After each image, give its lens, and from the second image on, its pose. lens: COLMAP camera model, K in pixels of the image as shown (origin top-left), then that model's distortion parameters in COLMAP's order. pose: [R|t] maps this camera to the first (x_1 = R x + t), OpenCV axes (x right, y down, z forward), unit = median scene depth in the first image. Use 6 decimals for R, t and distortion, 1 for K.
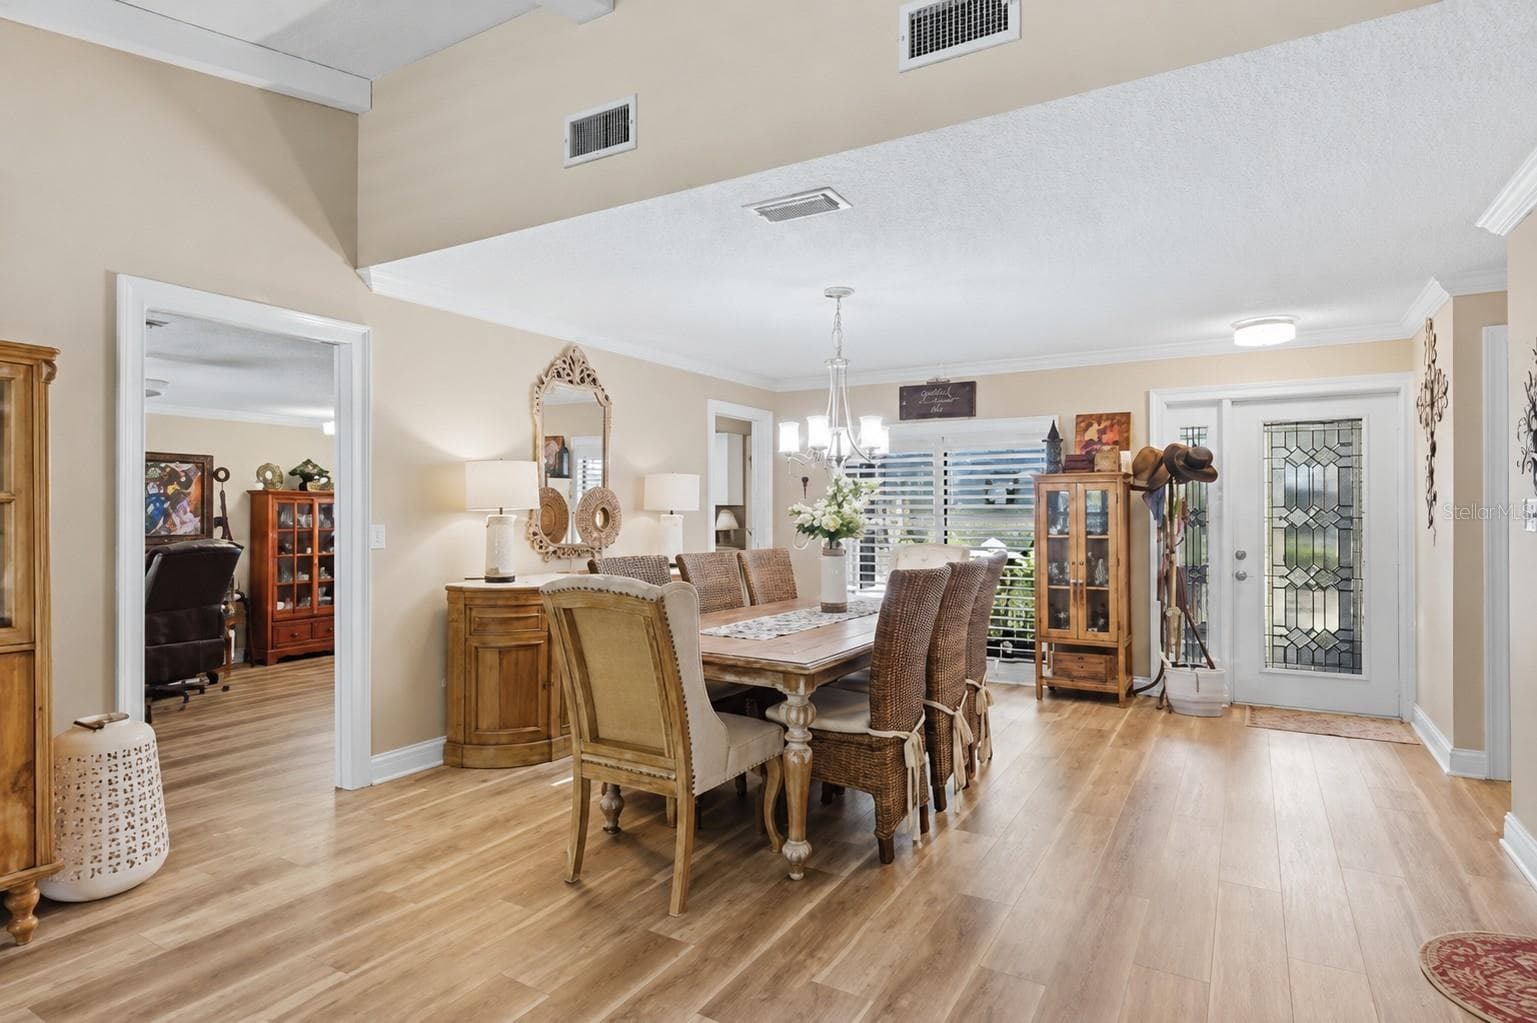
lens RADIAL K [[811.0, 0, 769.8], [0, 811.0, 511.0], [0, 0, 1]] dist [0.003118, -0.001343]
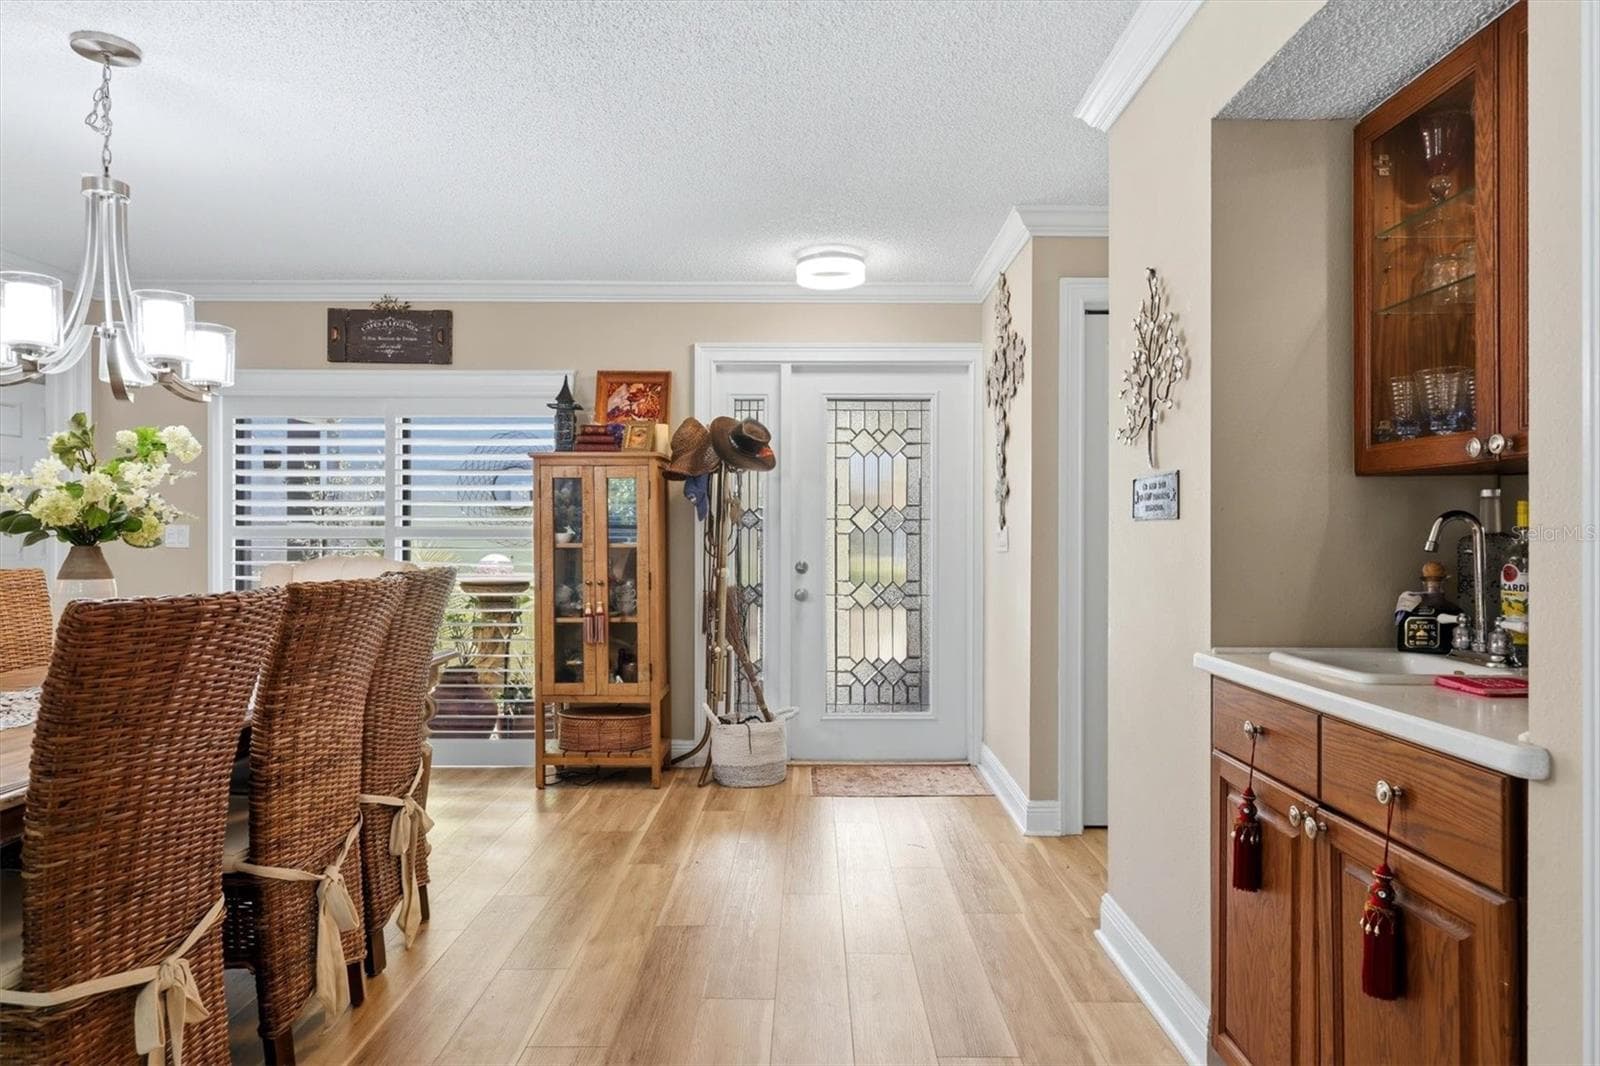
lens RADIAL K [[844.3, 0, 799.9], [0, 844.3, 536.2], [0, 0, 1]] dist [0.003118, -0.001343]
pose [[0.865937, 0.006002, 0.500117, 0.181260], [-0.003963, 0.999979, -0.005139, 0.028098], [-0.500137, 0.002468, 0.865943, 0.313625]]
